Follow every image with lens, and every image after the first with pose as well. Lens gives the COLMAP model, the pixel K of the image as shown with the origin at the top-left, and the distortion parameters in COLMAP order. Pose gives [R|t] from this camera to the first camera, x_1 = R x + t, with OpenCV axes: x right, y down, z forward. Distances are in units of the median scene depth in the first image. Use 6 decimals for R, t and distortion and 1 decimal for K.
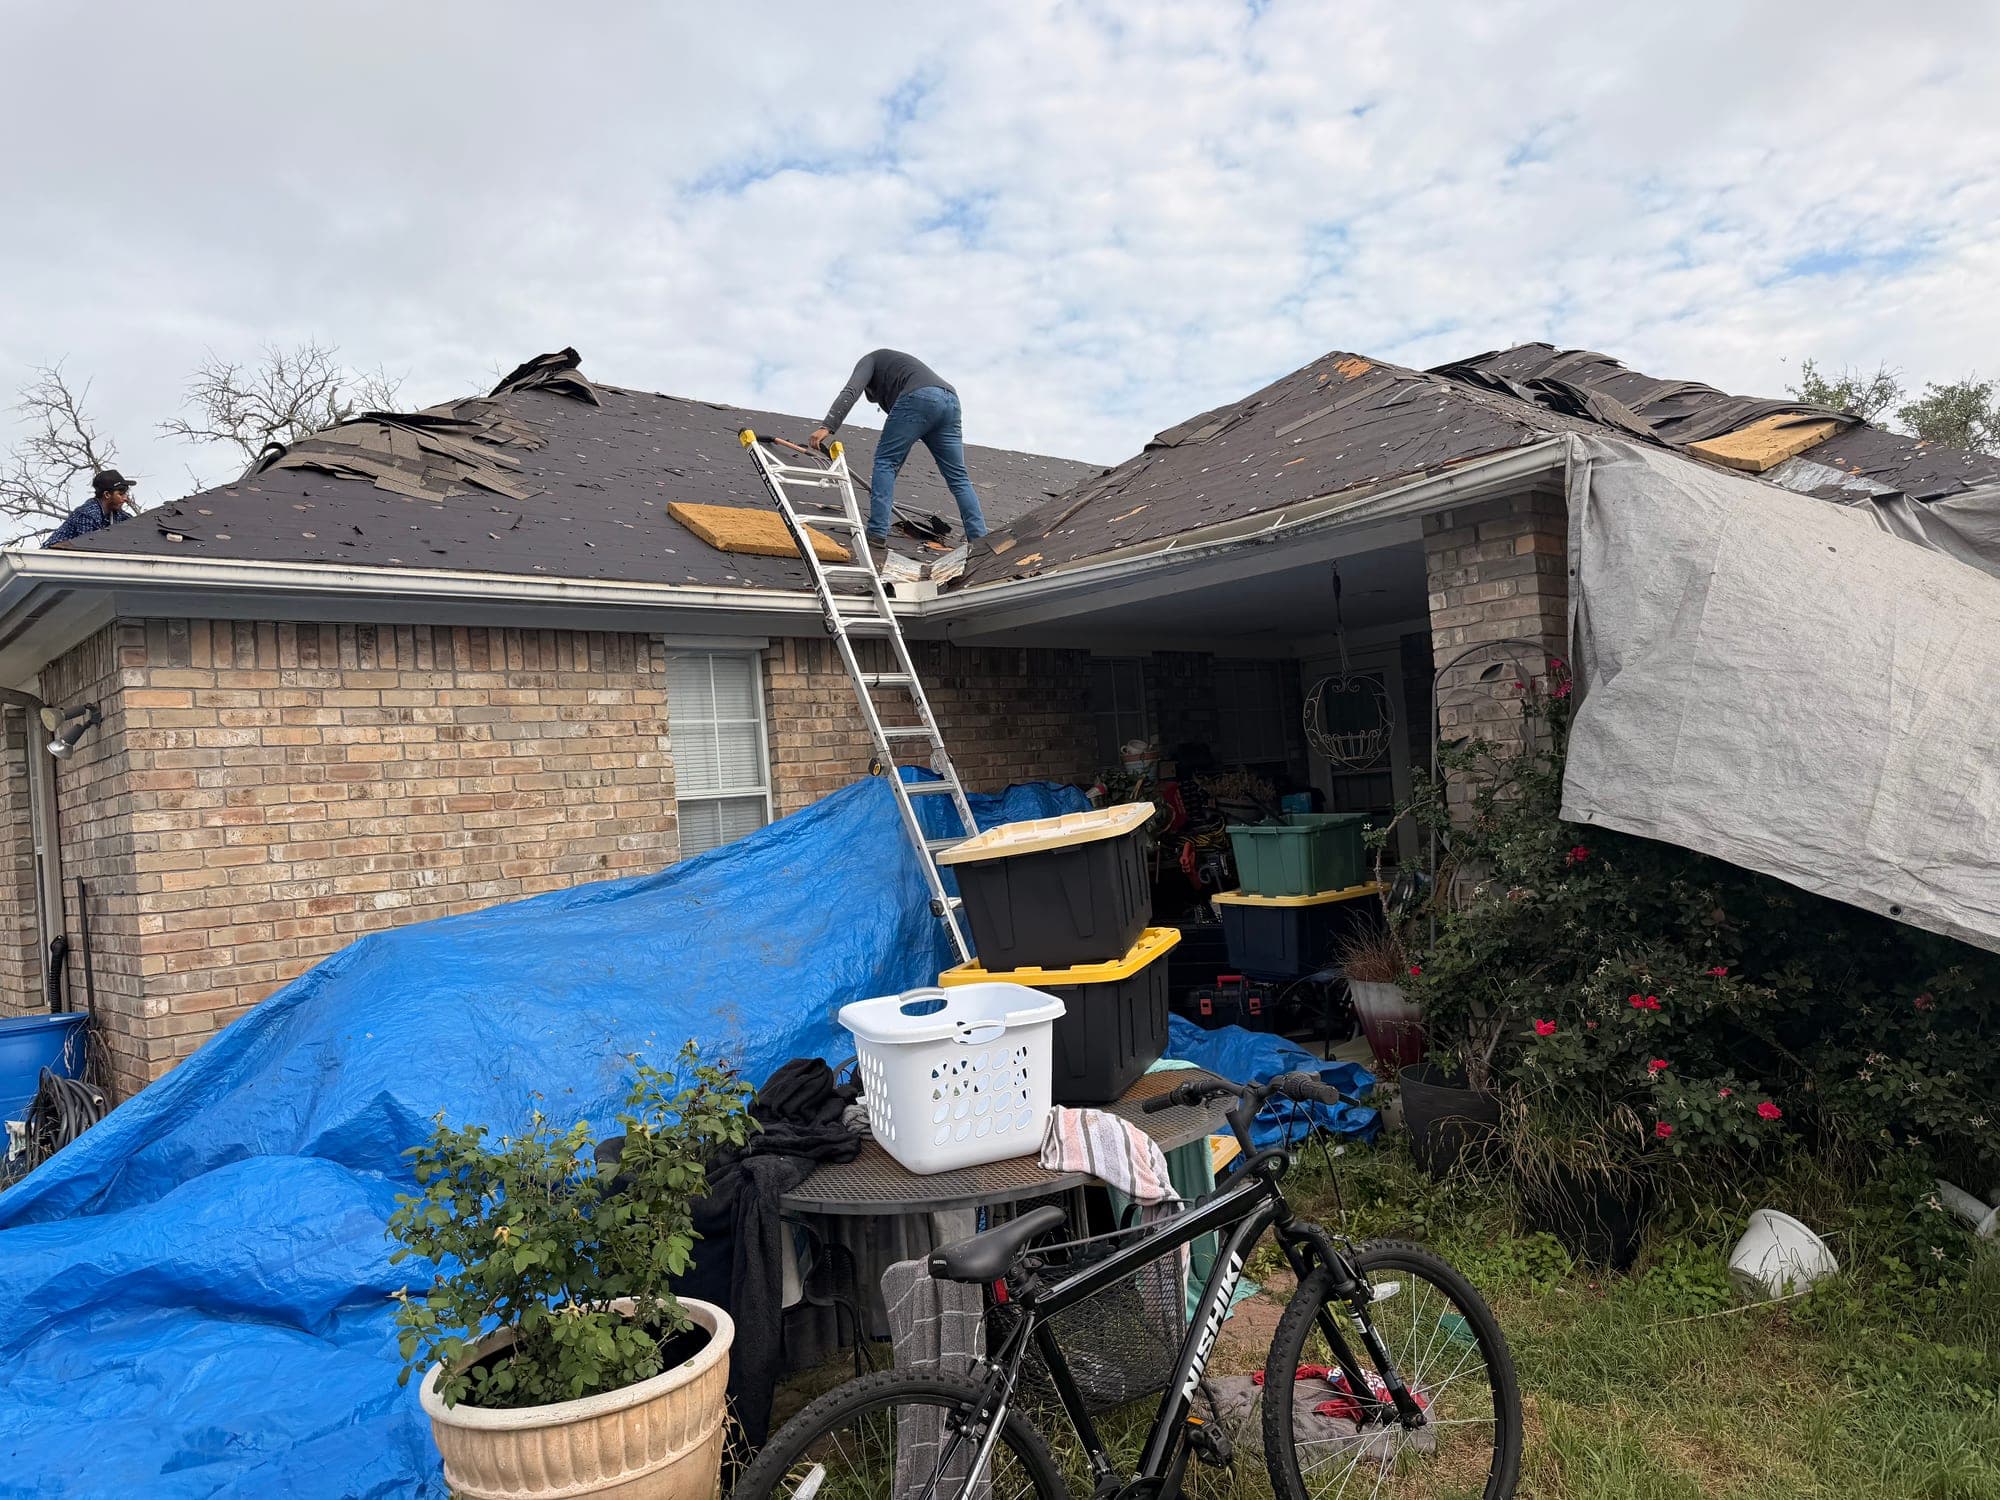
lens RADIAL K [[1372.5, 0, 1000.6], [0, 1372.5, 756.4], [0, 0, 1]] dist [0.003192, -0.009336]
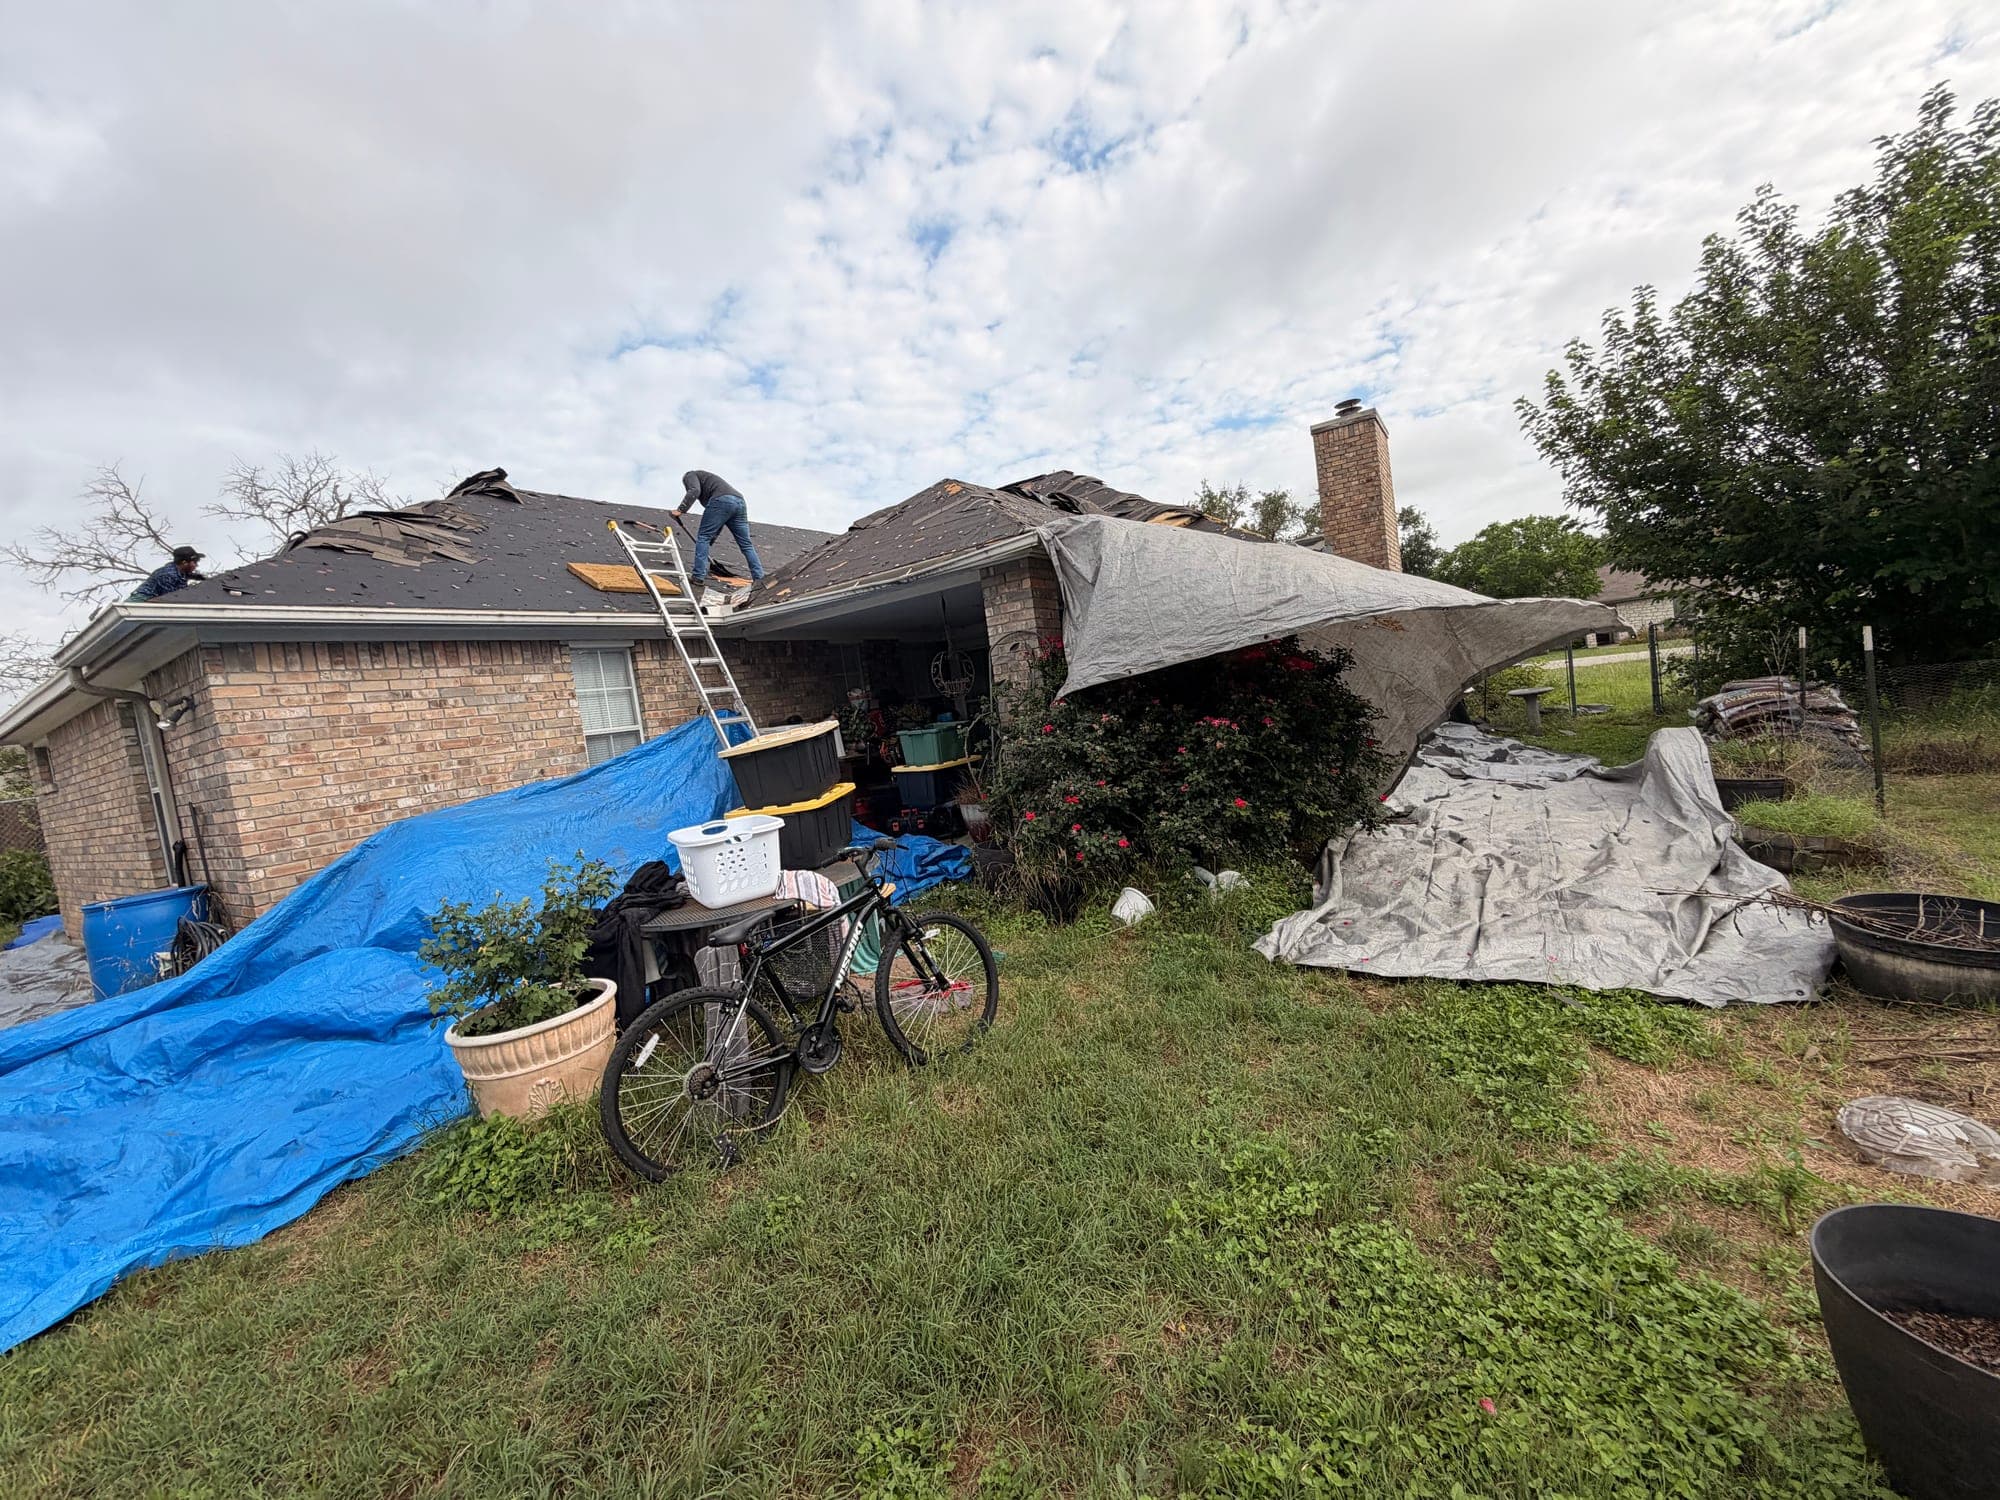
lens RADIAL K [[790.7, 0, 1000.0], [0, 790.7, 750.0], [0, 0, 1]] dist [-0.001311, -0.000042]
pose [[0.973028, -0.063988, 0.221637, 0.064682], [0.049305, 0.996245, 0.071163, 0.005522], [-0.225358, -0.058316, 0.972529, -0.131484]]
